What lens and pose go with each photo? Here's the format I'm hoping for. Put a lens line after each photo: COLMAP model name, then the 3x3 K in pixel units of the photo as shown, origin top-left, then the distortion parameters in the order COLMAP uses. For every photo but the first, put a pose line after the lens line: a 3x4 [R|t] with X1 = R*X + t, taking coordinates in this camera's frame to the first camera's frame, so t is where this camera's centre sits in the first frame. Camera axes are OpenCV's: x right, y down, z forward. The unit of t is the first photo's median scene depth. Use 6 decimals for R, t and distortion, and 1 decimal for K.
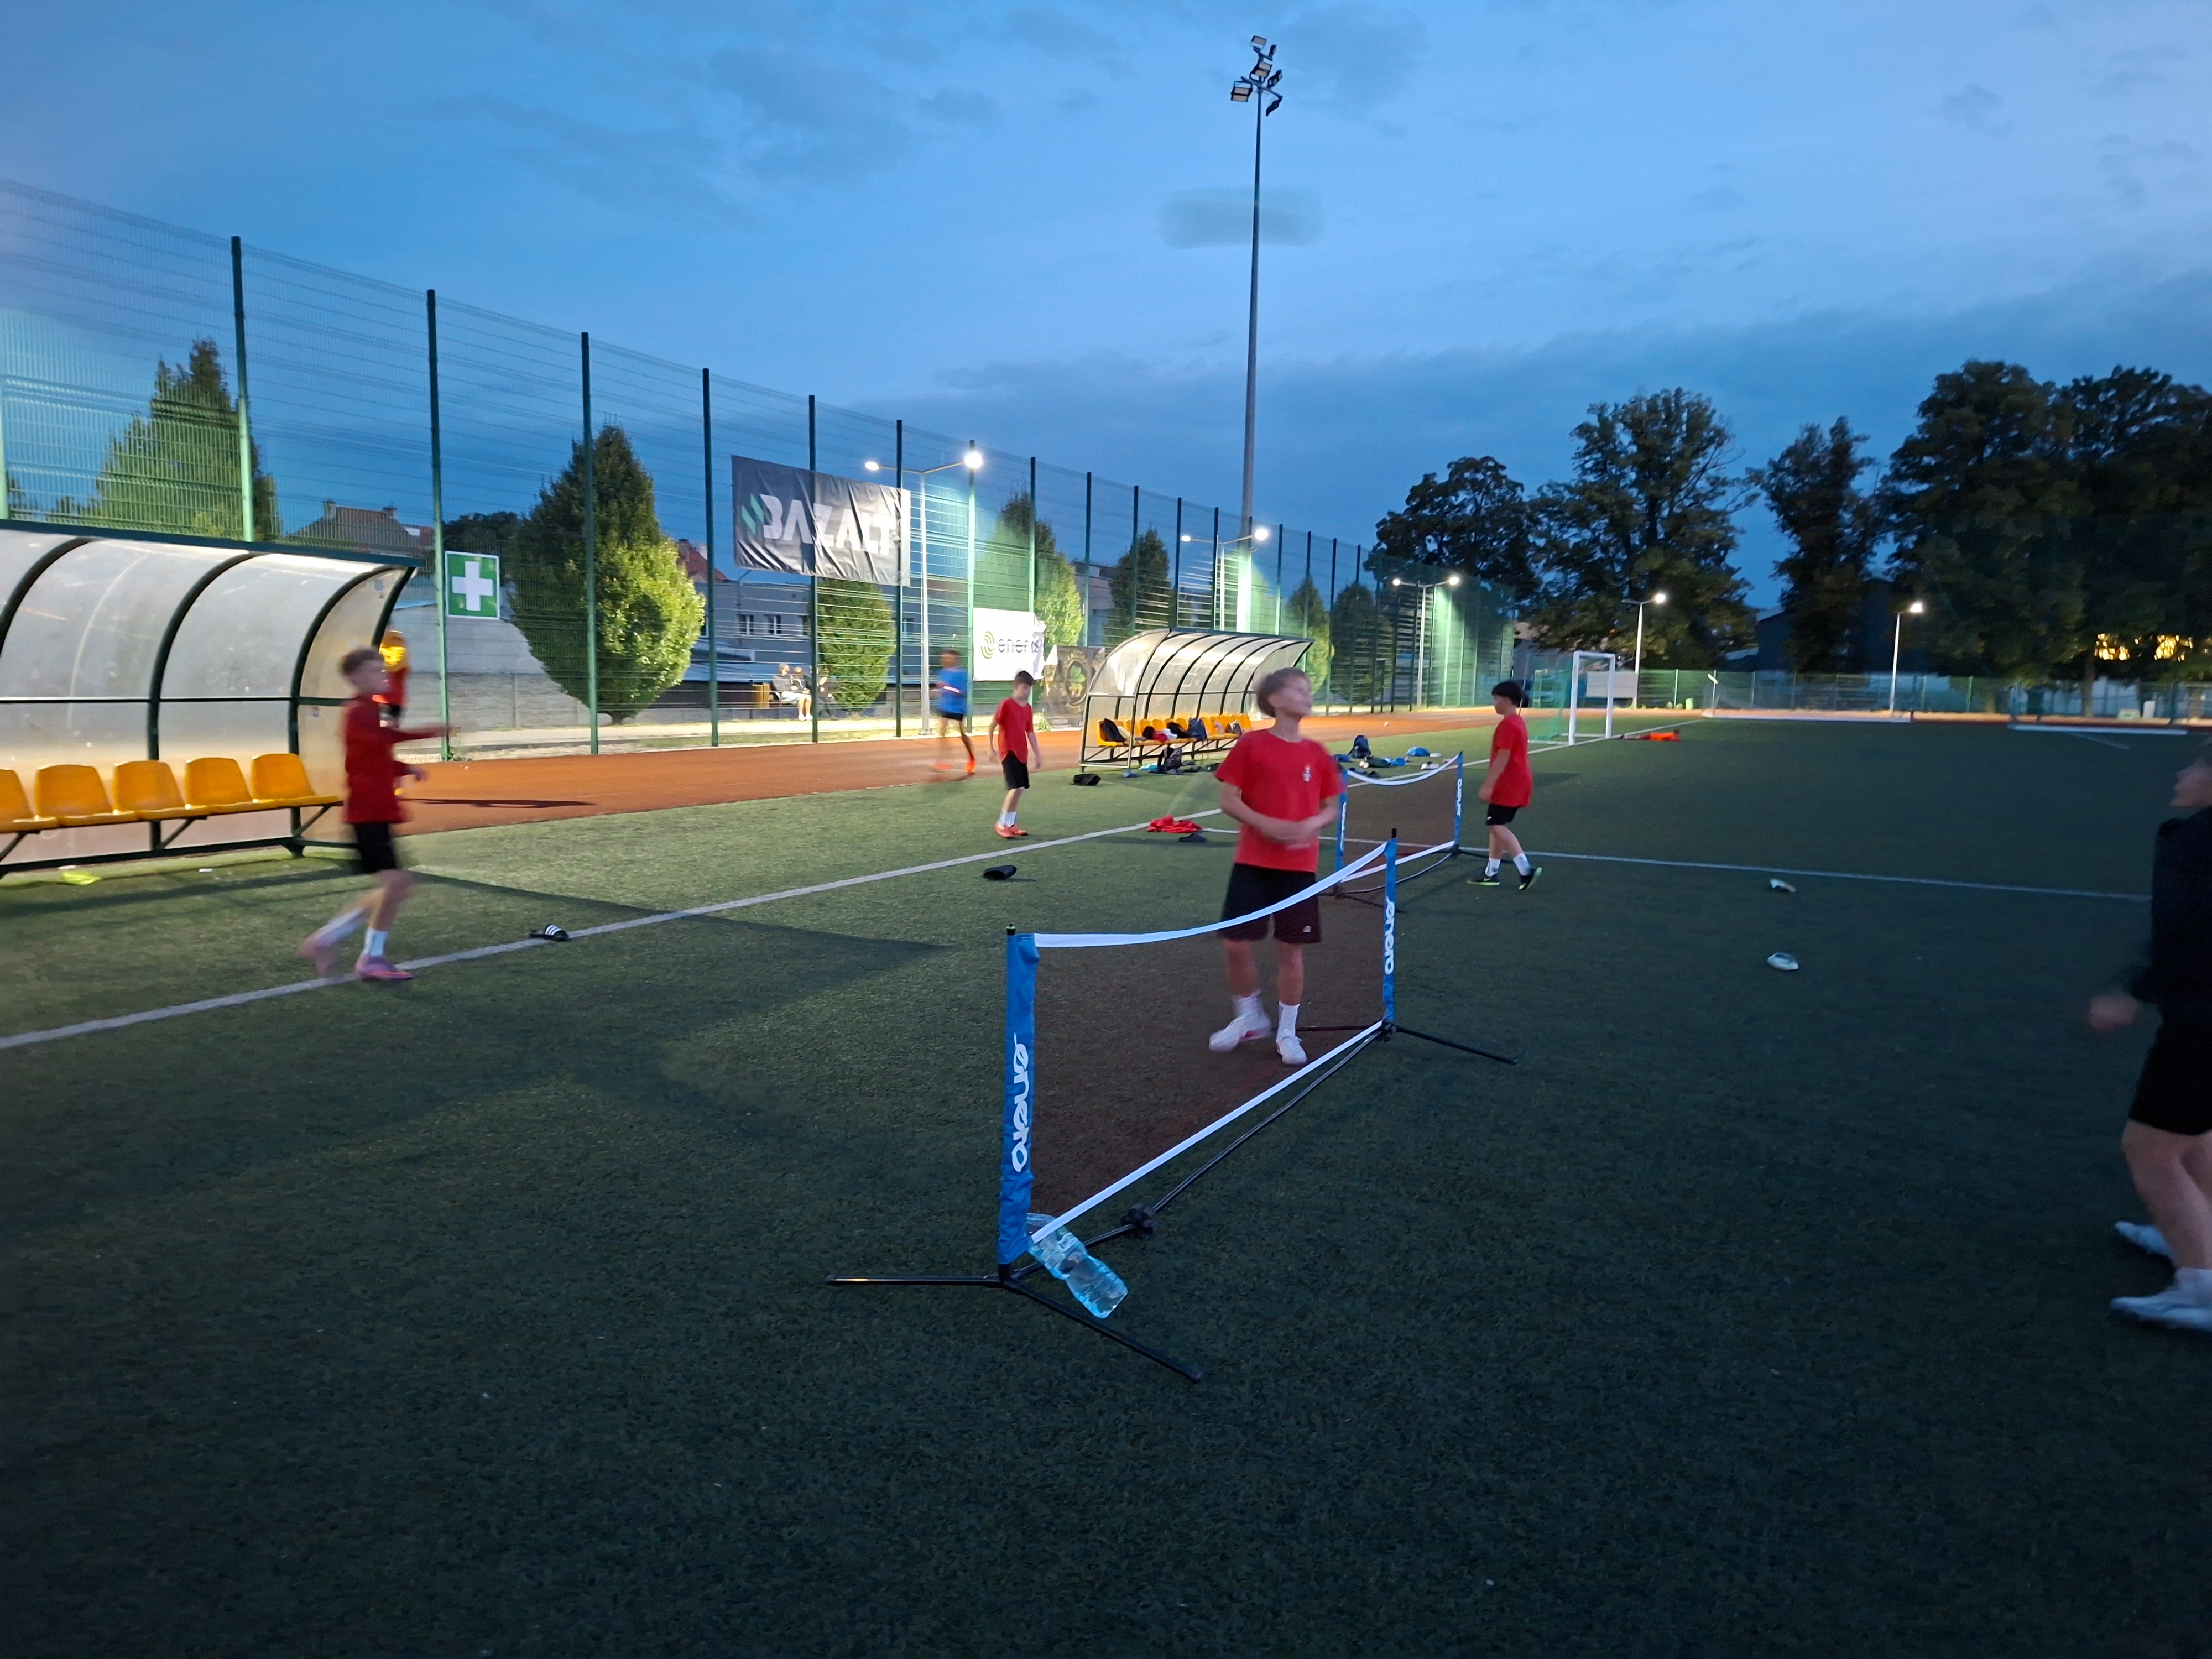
lens RADIAL K [[1482.4, 0, 1126.6], [0, 1482.4, 823.4], [0, 0, 1]] dist [0.076900, -0.041341]
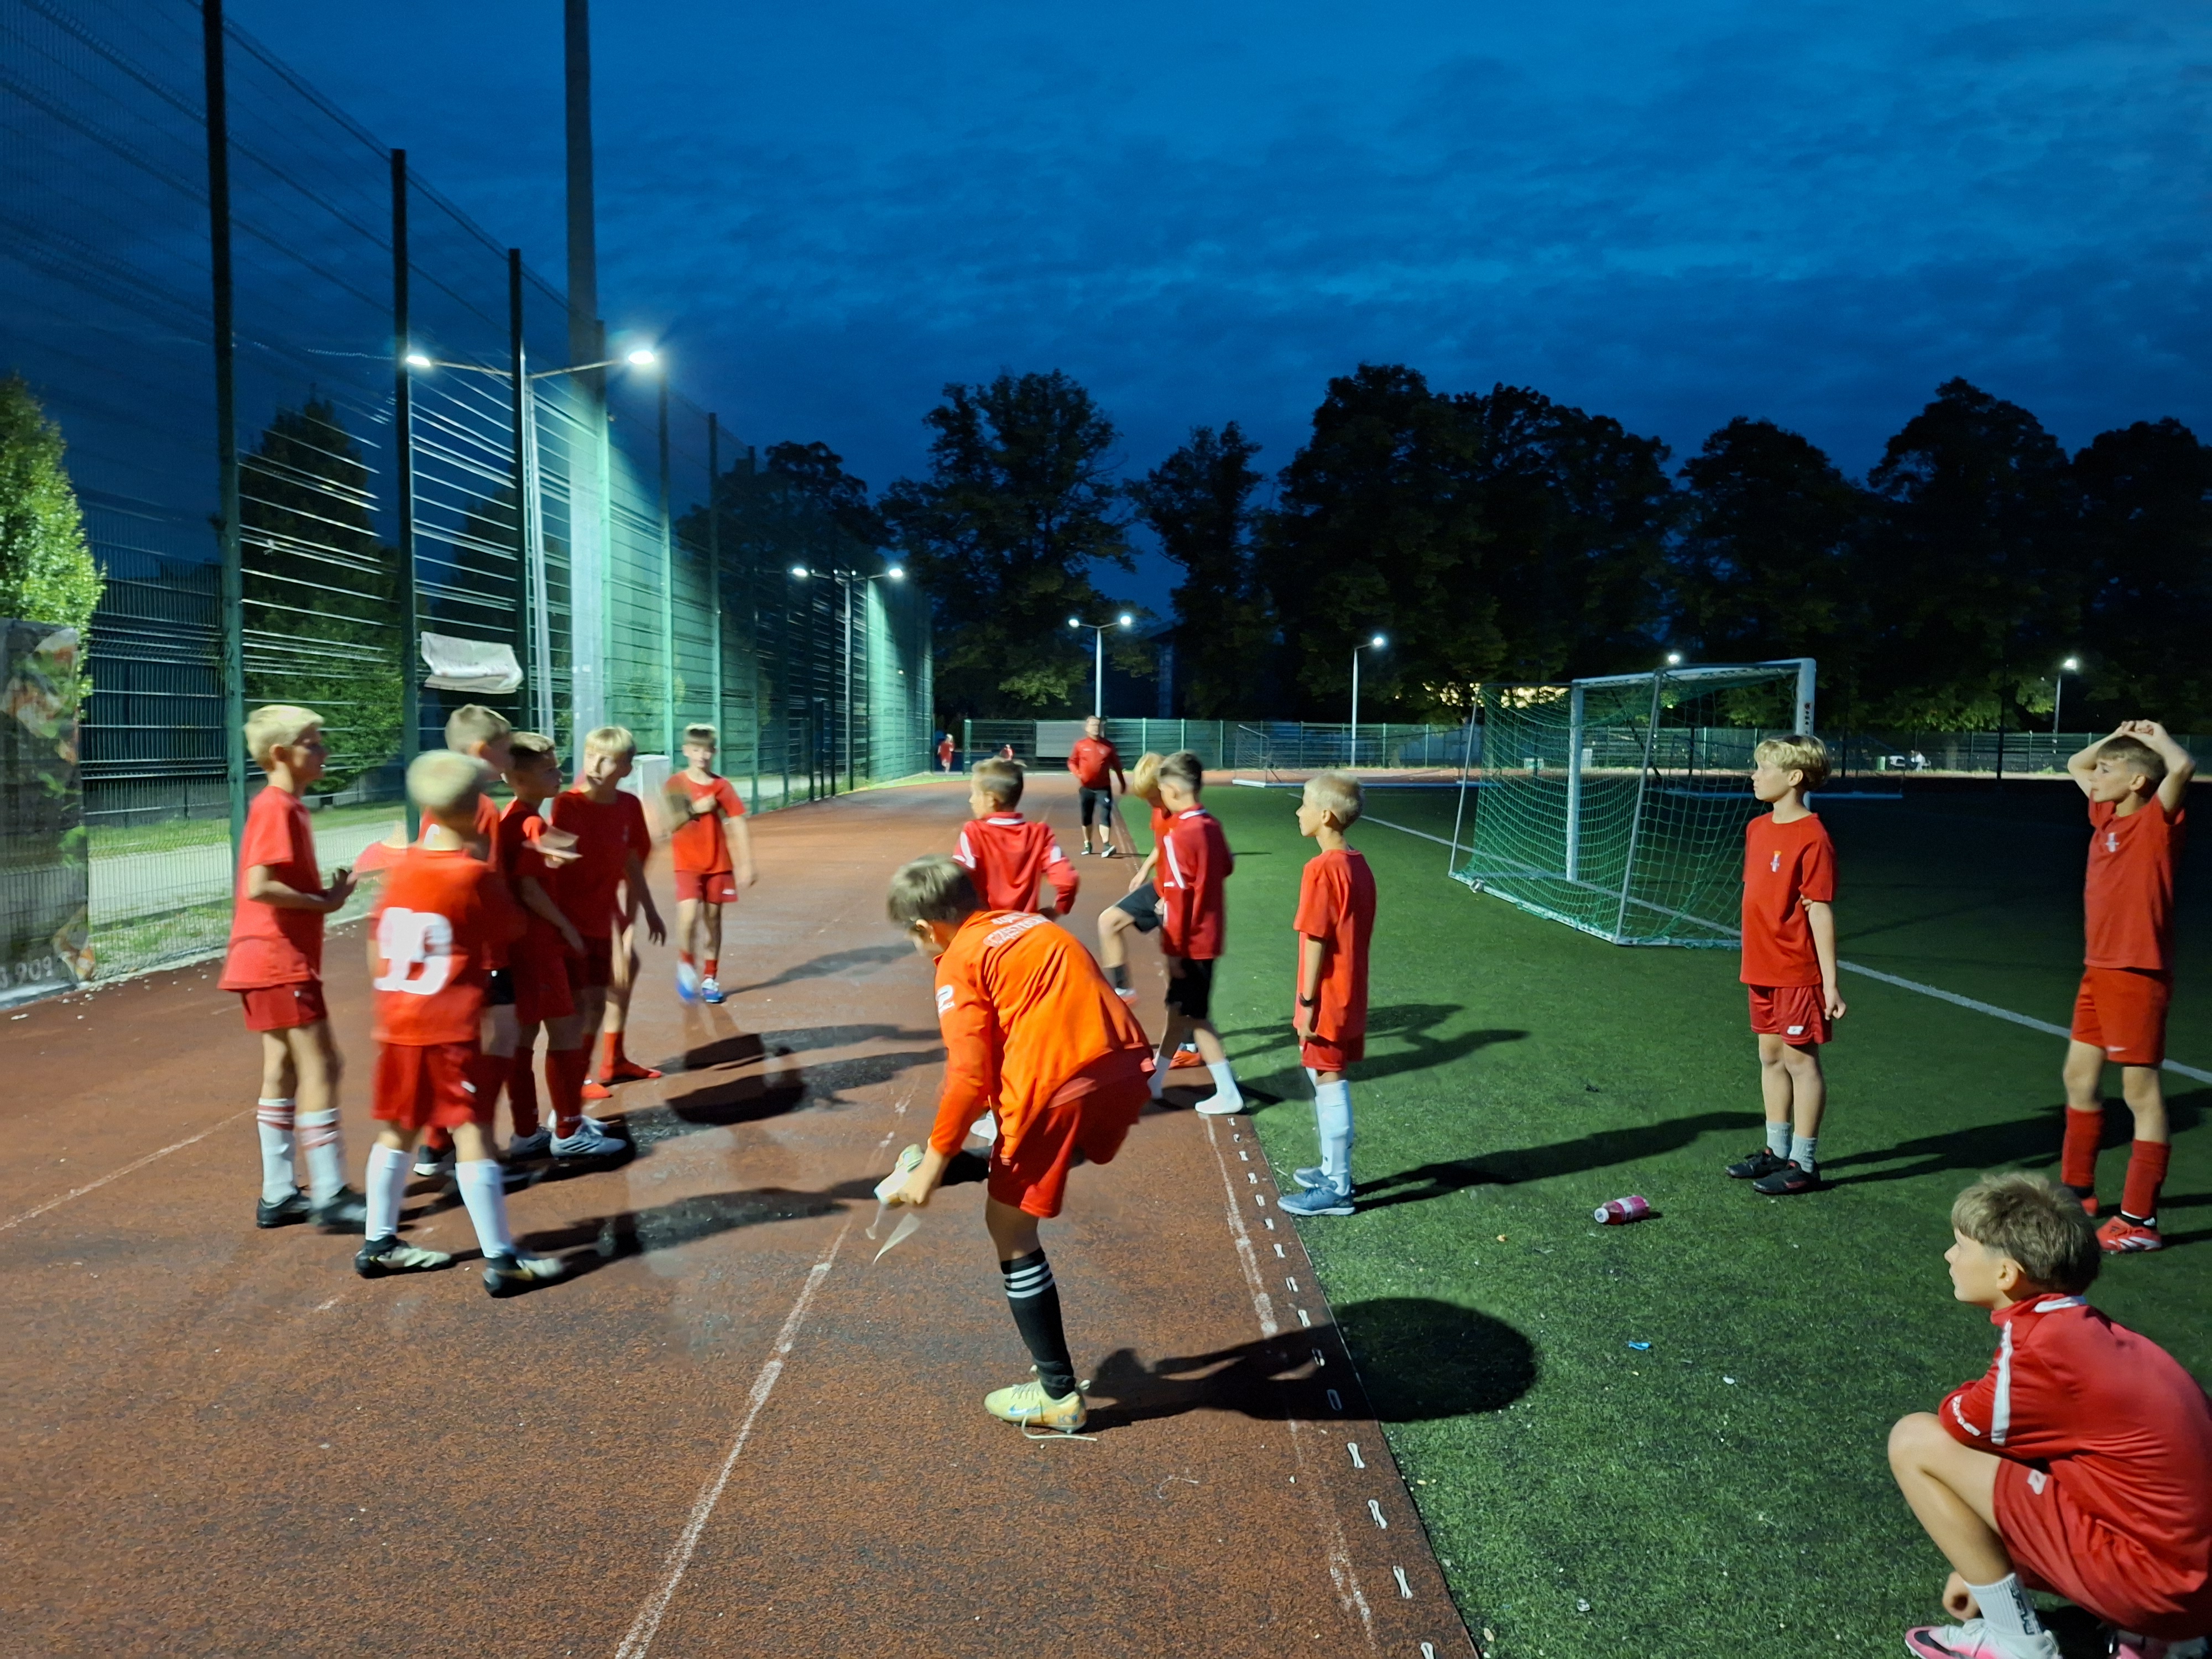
lens RADIAL K [[1470.6, 0, 1090.0], [0, 1470.6, 830.5], [0, 0, 1]] dist [0.105083, -0.094216]
pose [[0.886236, -0.047907, 0.460750, 0.010892], [0.061379, 0.998012, -0.014291, -0.062576], [-0.459149, 0.040945, 0.887415, 0.603880]]
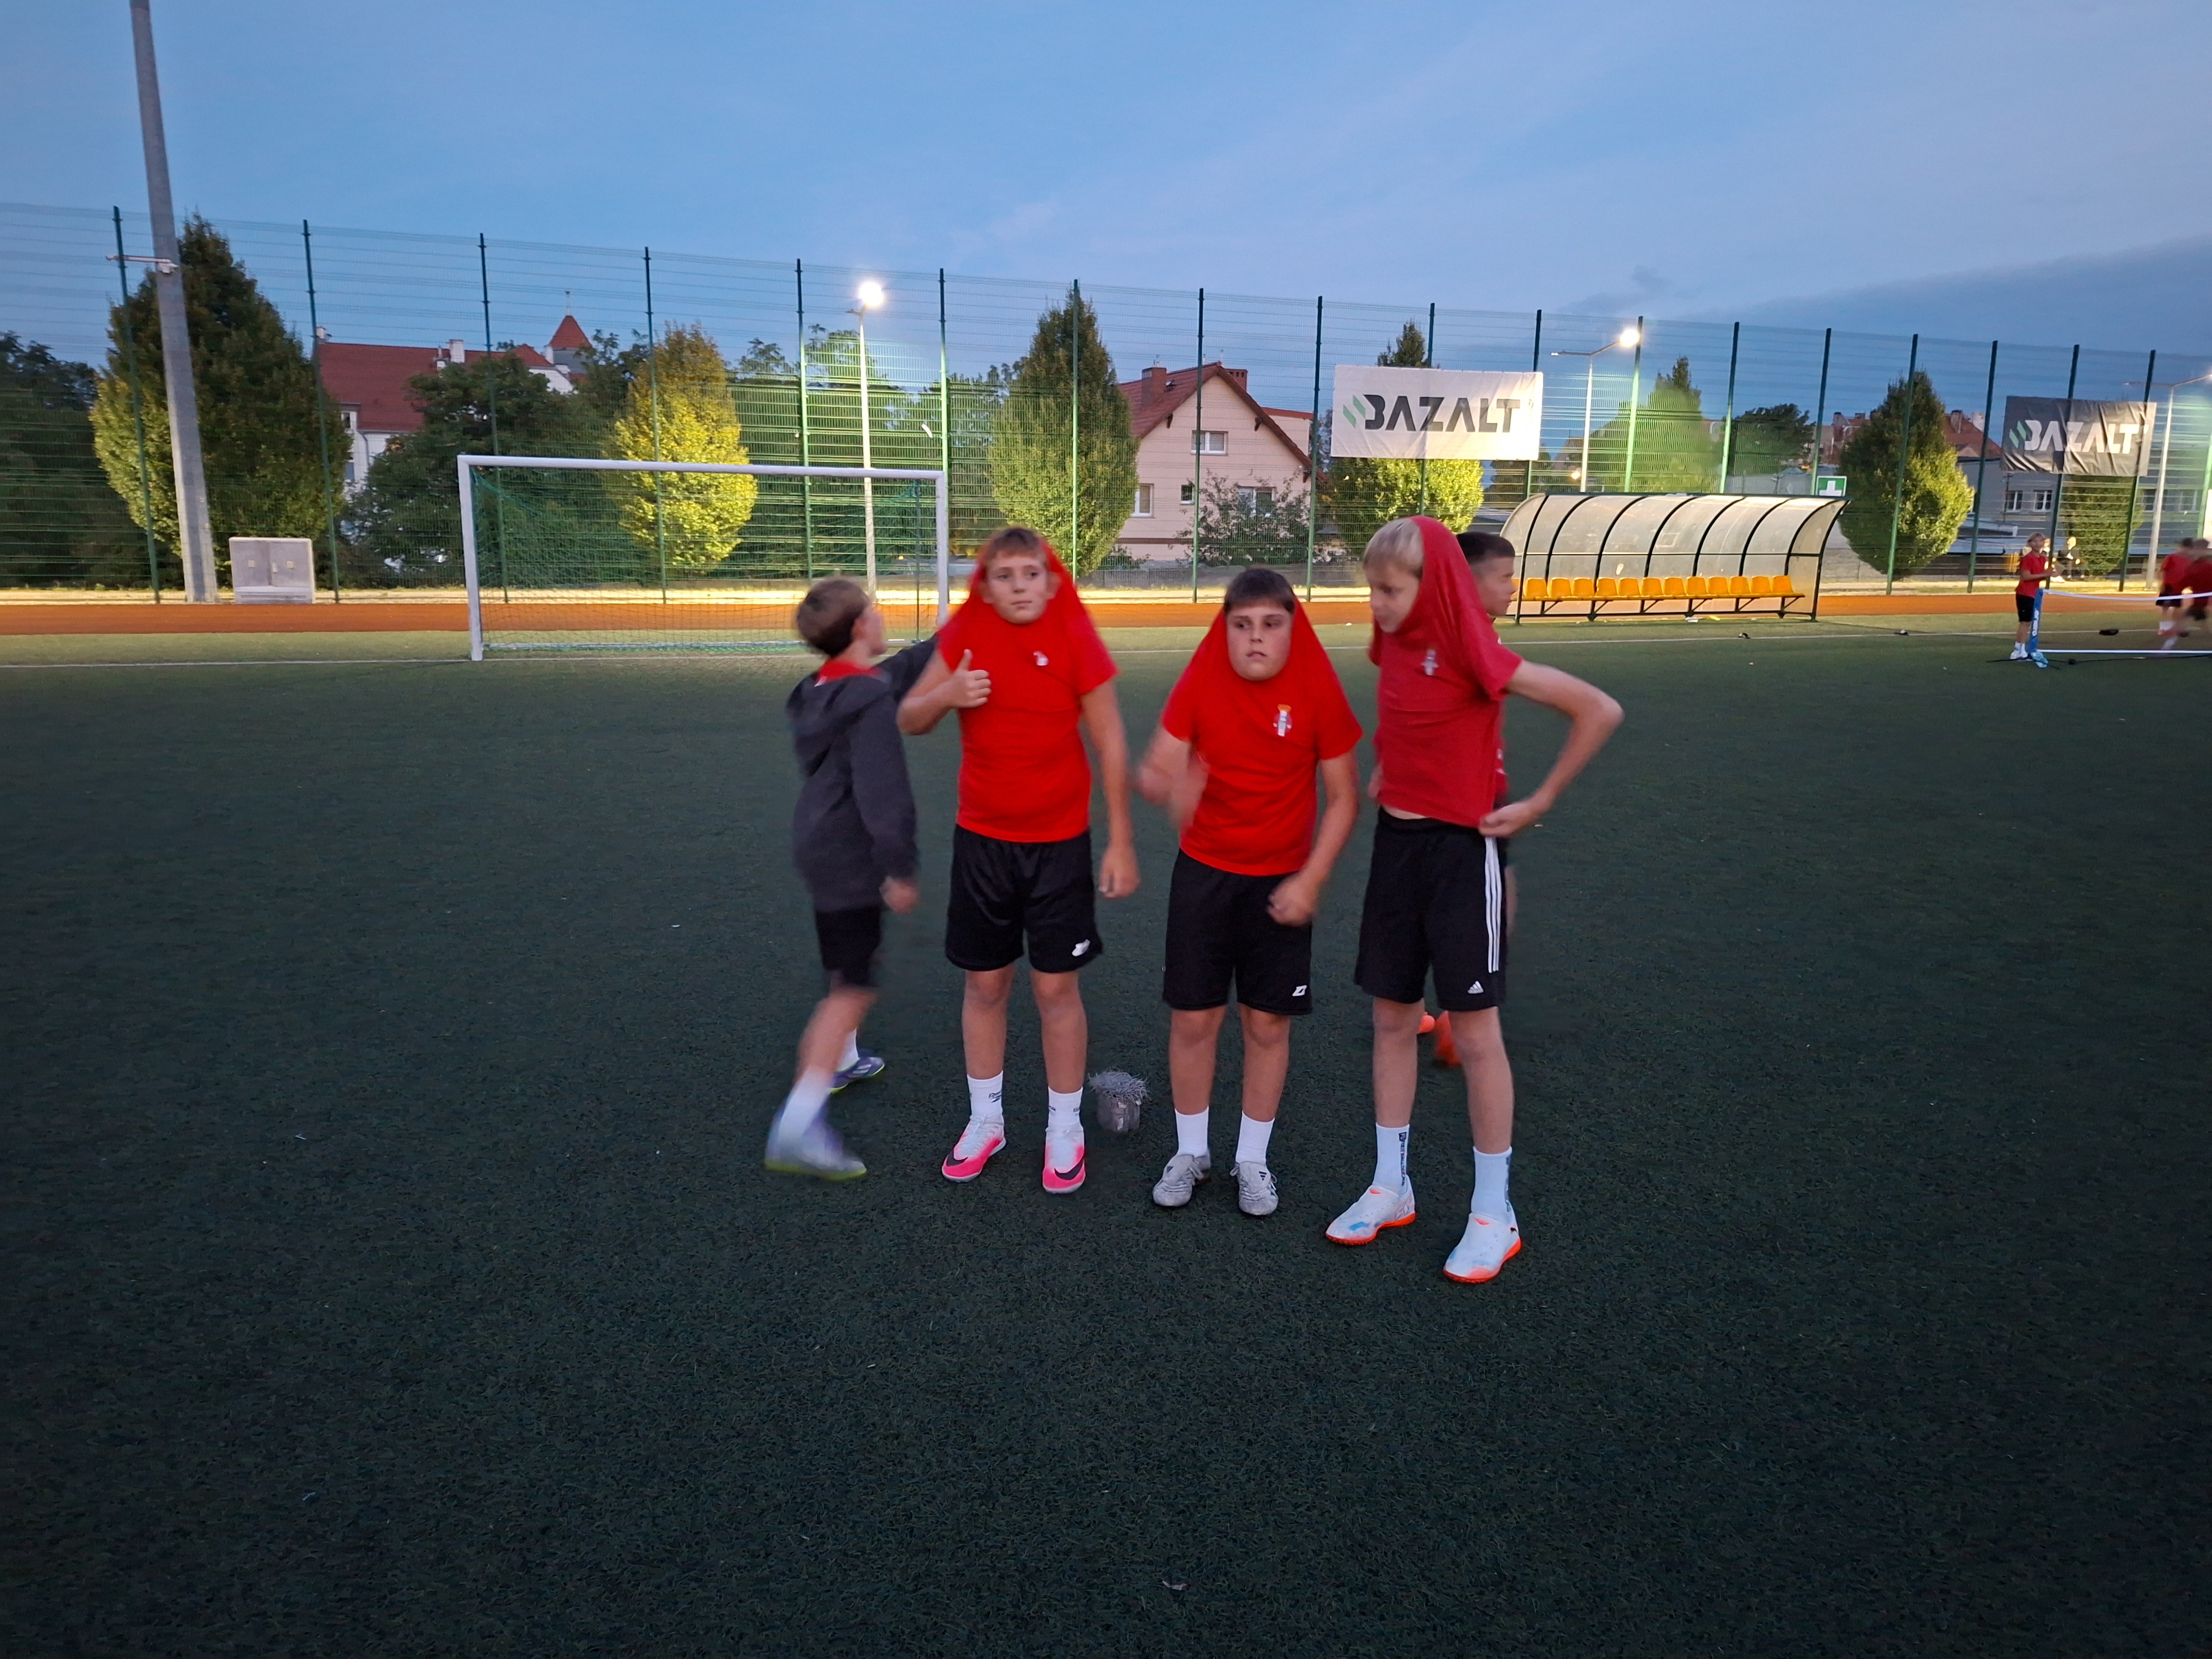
lens RADIAL K [[1512.0, 0, 1106.0], [0, 1512.0, 829.5], [0, 0, 1]] dist [-0.002406, -0.000795]
pose [[0.708342, 0.120149, -0.695568, 0.121288], [-0.063950, 0.992278, 0.106276, 0.048679], [0.702966, -0.030798, 0.710556, -0.435329]]
